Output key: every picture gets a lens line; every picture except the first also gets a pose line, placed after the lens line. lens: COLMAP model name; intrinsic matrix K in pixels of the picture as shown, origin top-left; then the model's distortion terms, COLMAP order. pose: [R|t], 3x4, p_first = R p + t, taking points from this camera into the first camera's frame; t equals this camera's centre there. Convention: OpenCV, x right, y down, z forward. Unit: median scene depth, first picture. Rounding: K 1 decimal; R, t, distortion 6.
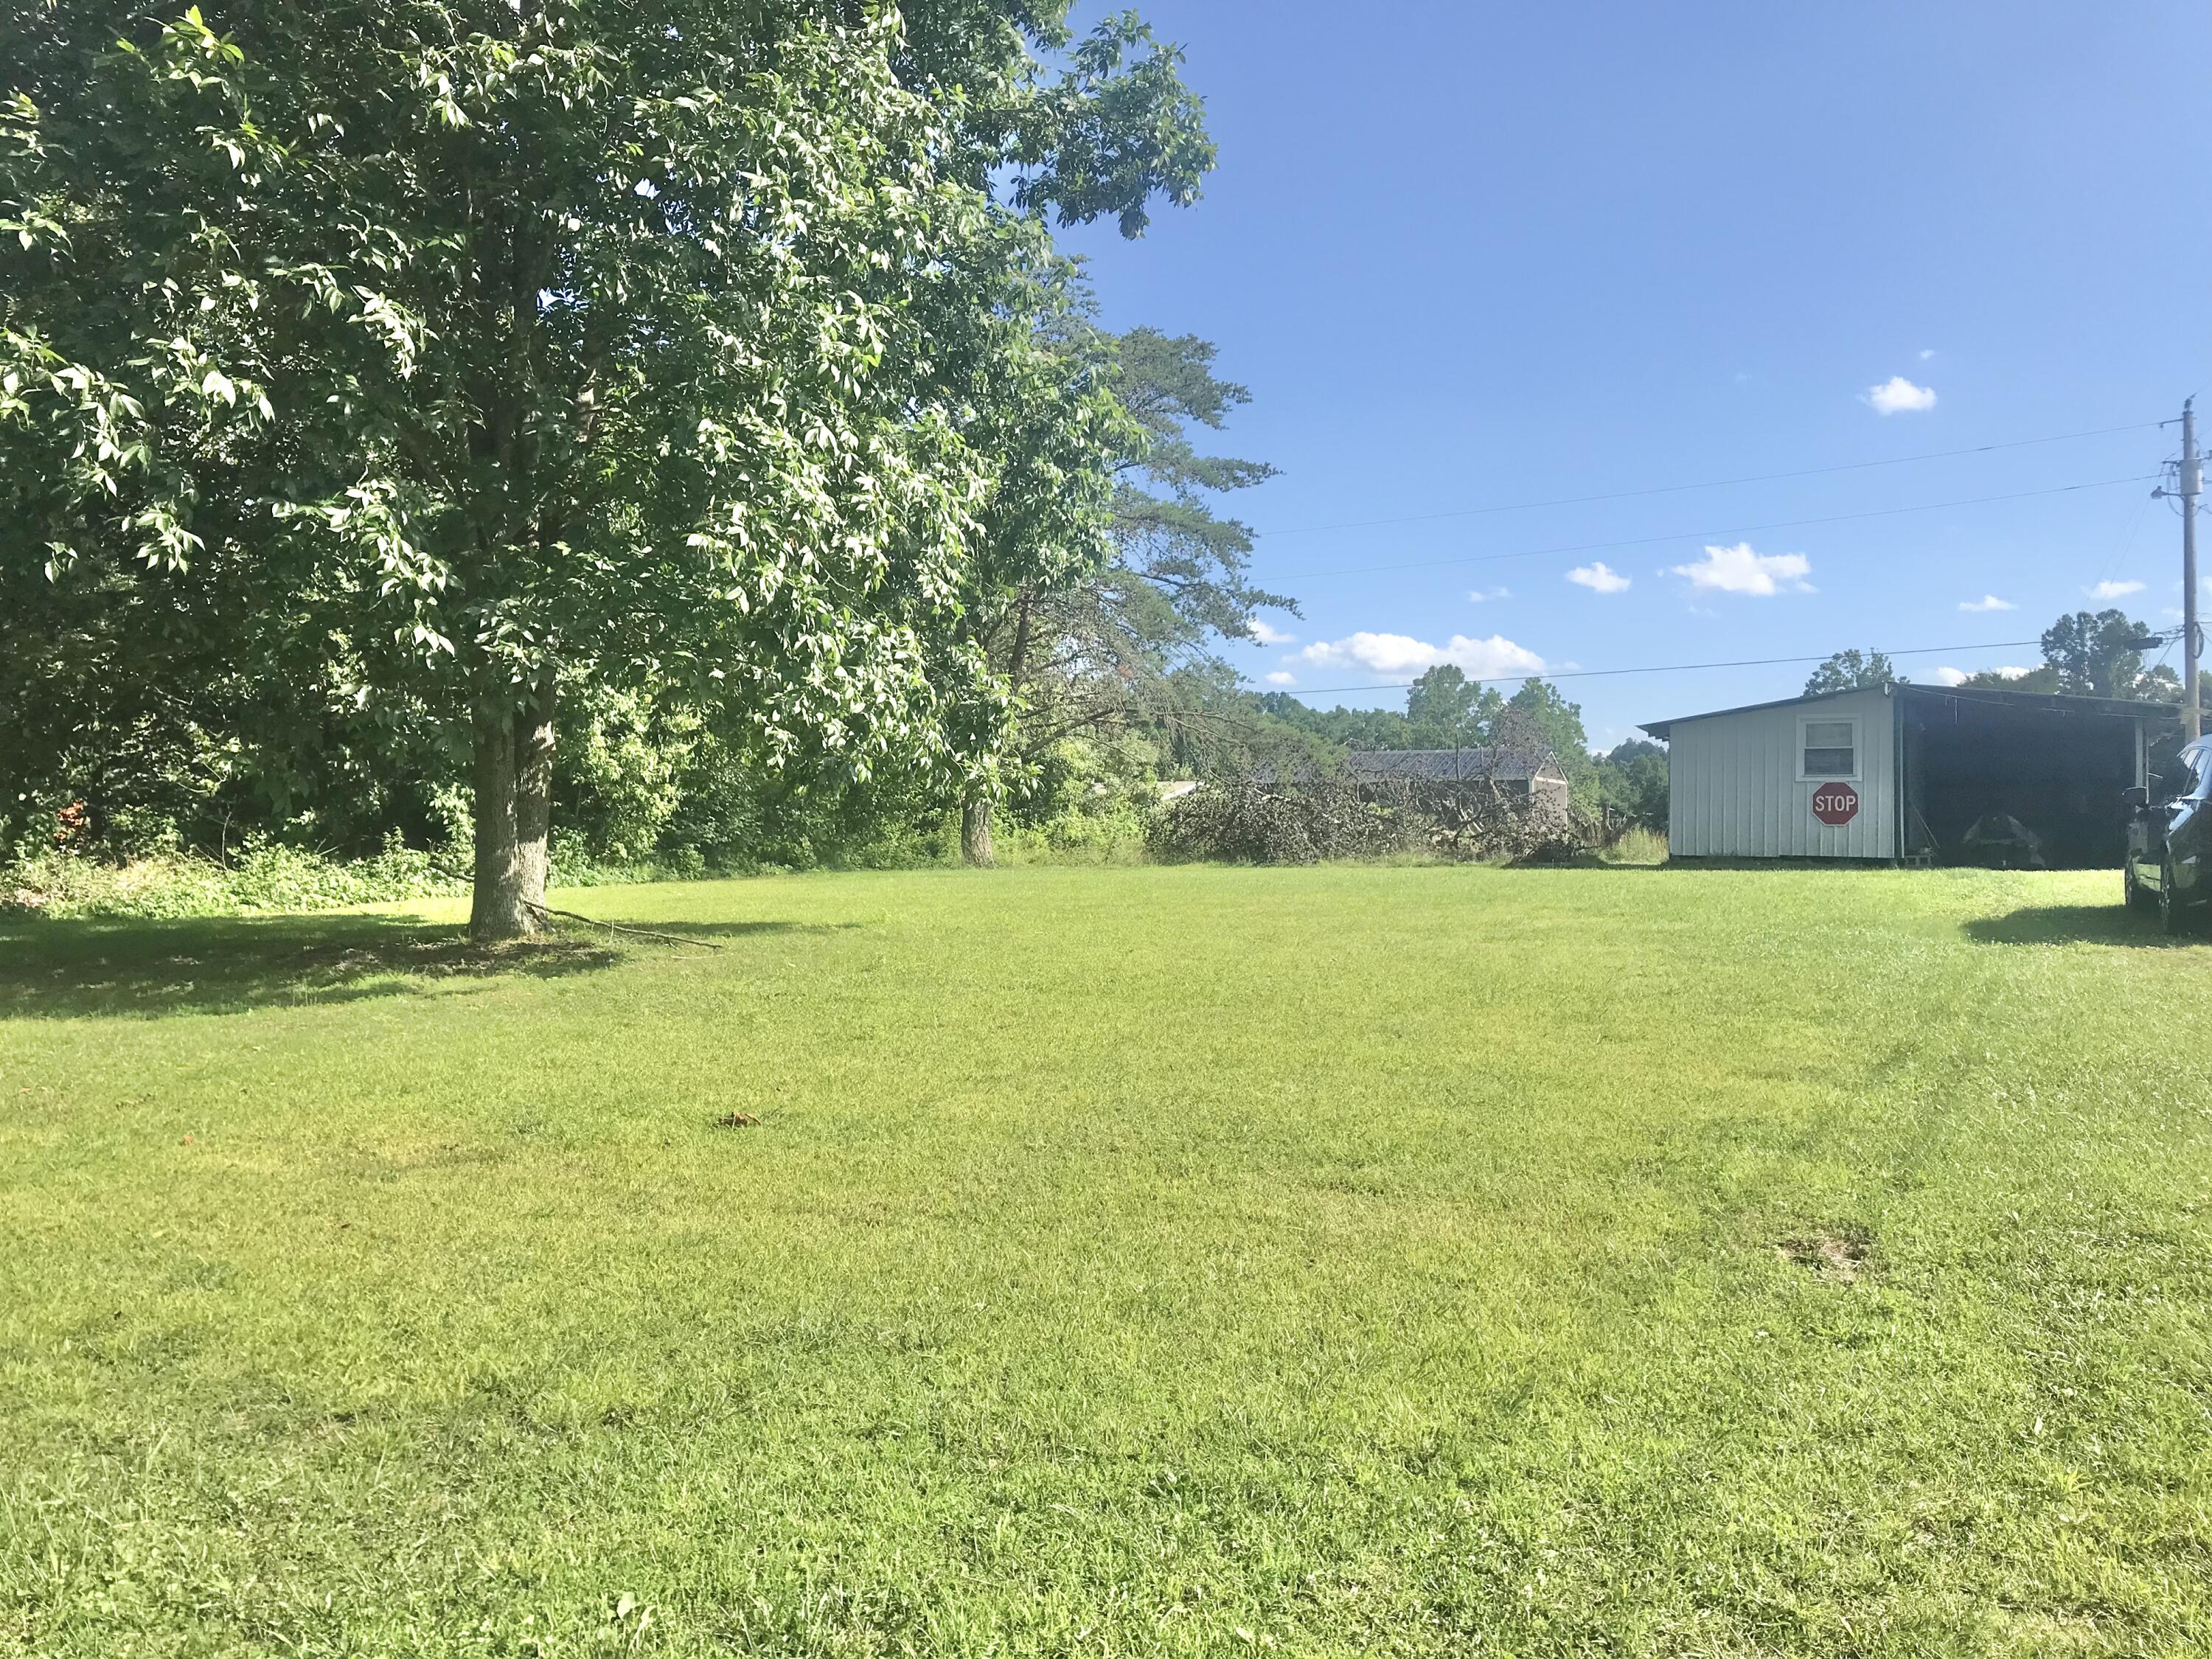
lens RADIAL K [[1804.0, 0, 1106.0], [0, 1804.0, 829.5], [0, 0, 1]] dist [0.046370, -0.000414]
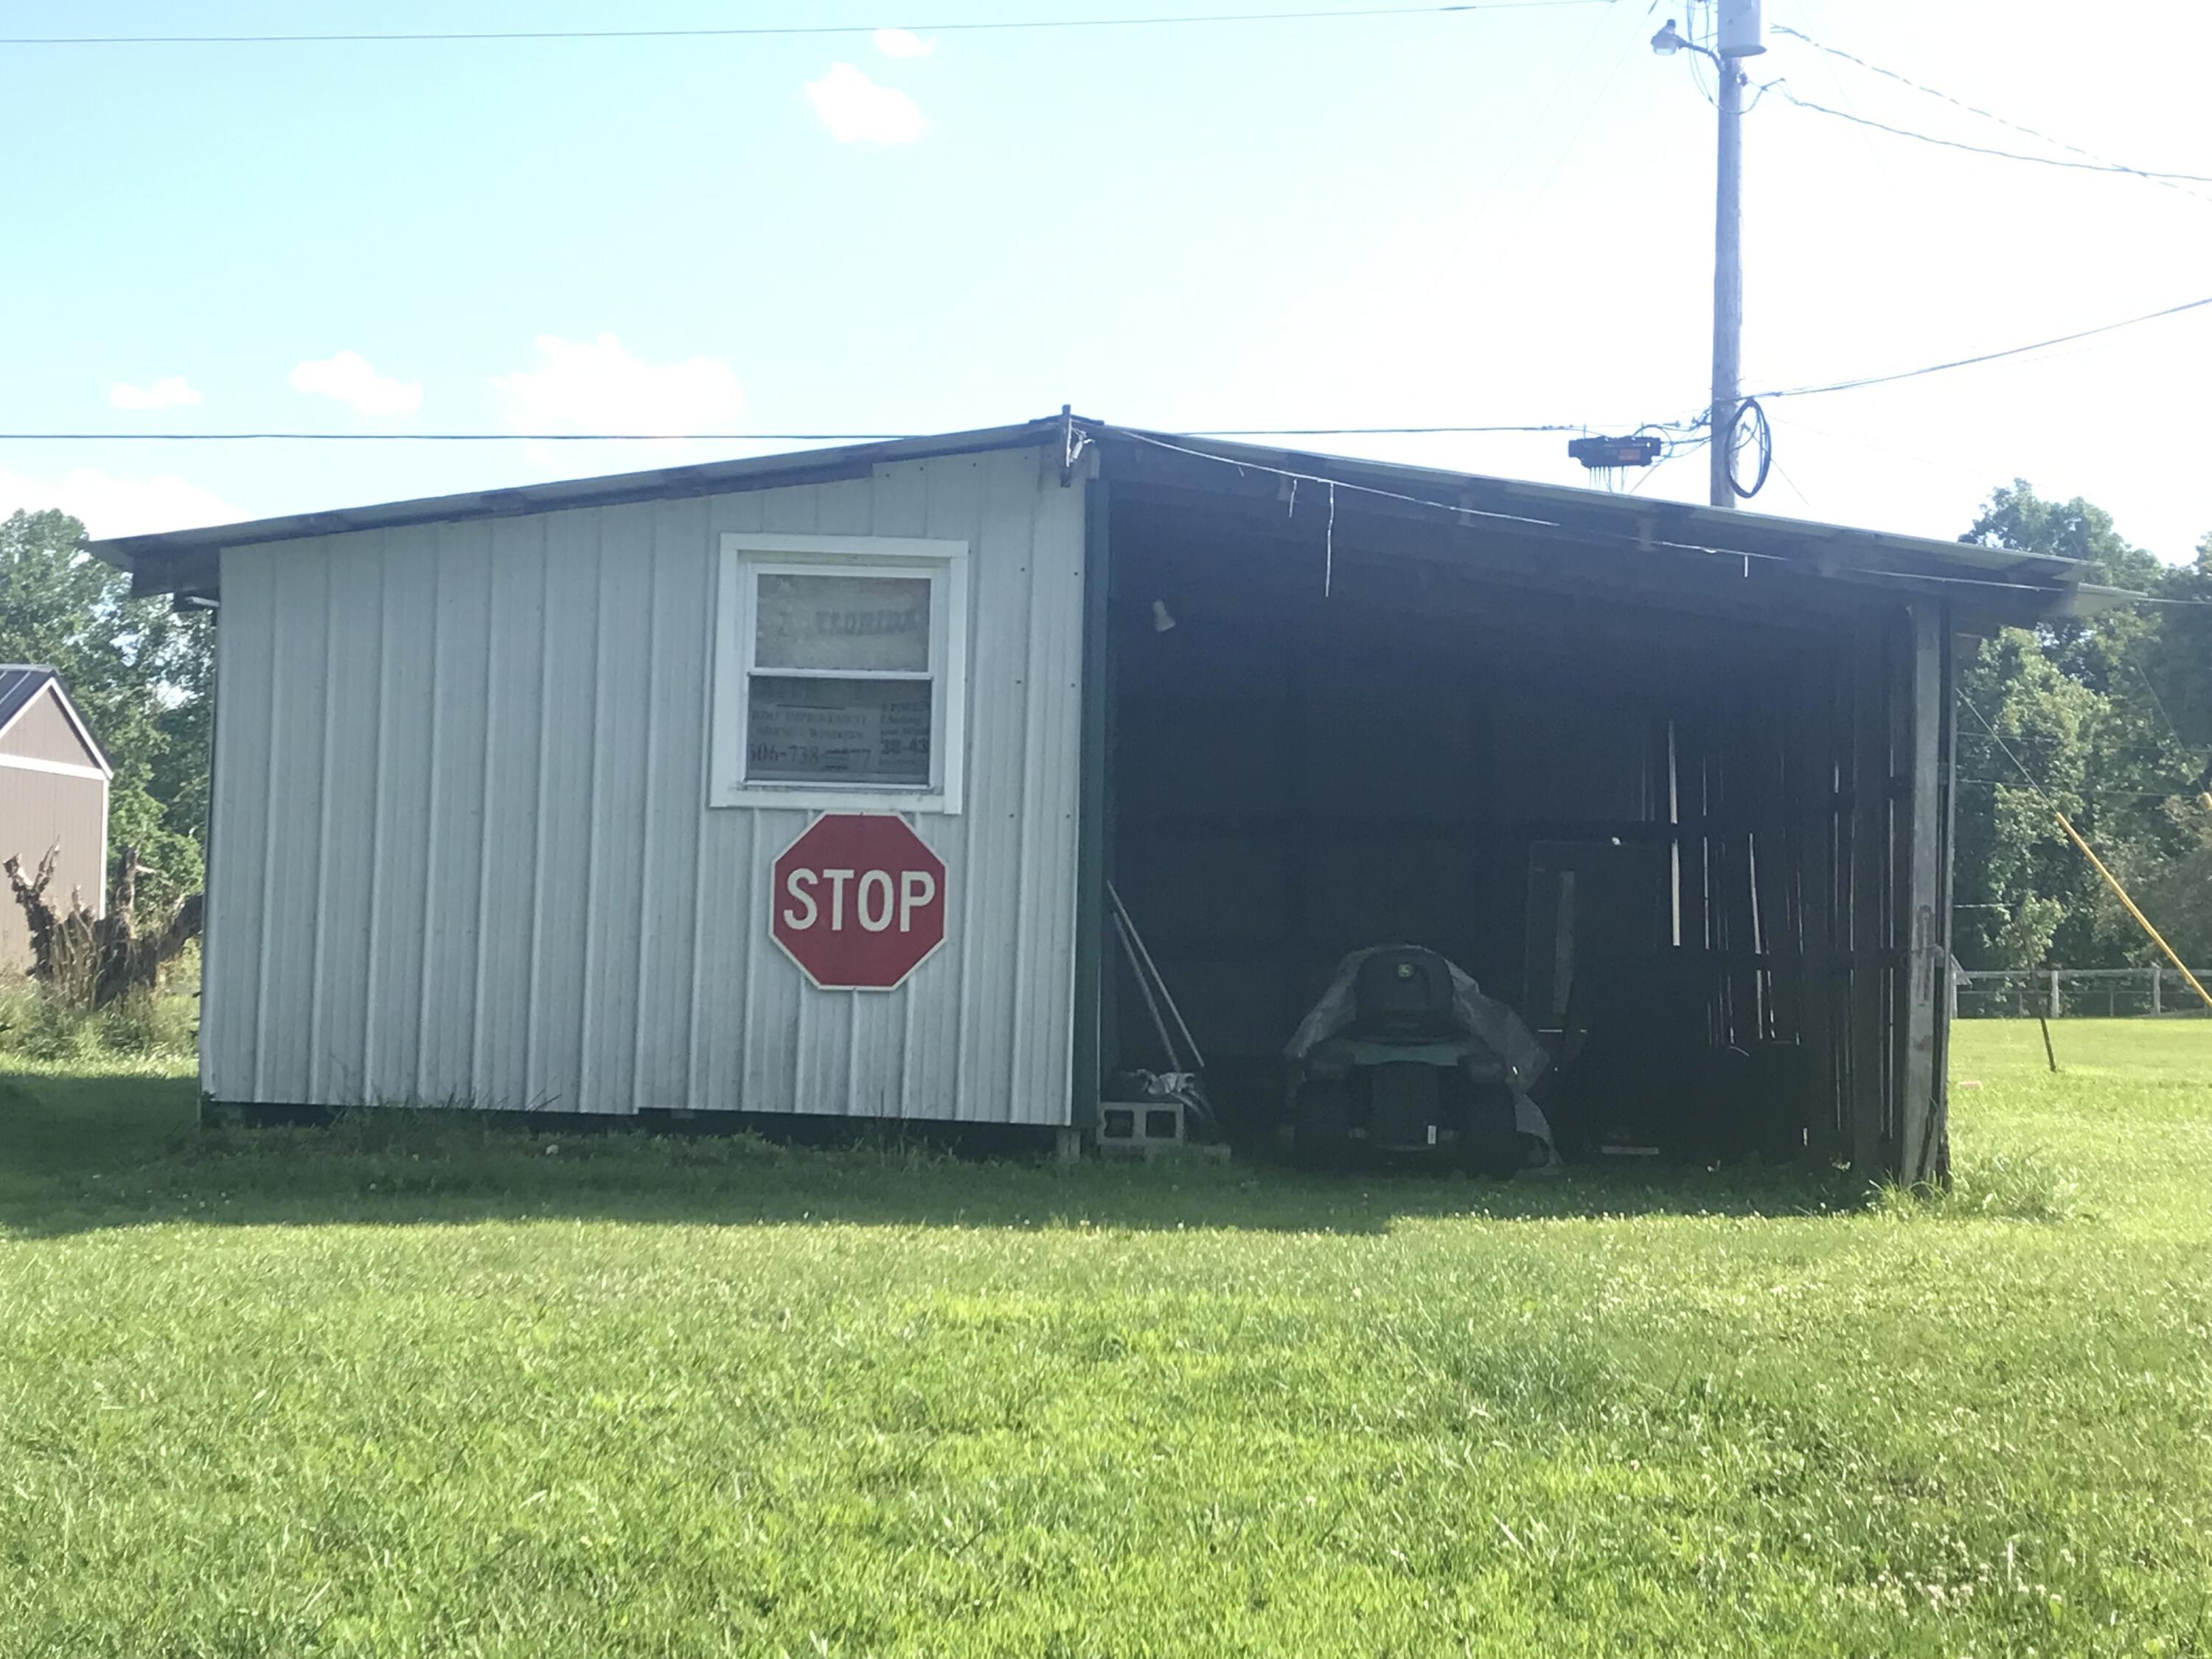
lens RADIAL K [[2132.6, 0, 1106.0], [0, 2132.6, 829.5], [0, 0, 1]] dist [-0.001012, 0.000049]
pose [[0.861328, 0.022082, 0.507569, 0.283976], [-0.023450, 0.999718, -0.003700, -0.023700], [-0.507508, -0.008716, 0.861603, 0.736209]]
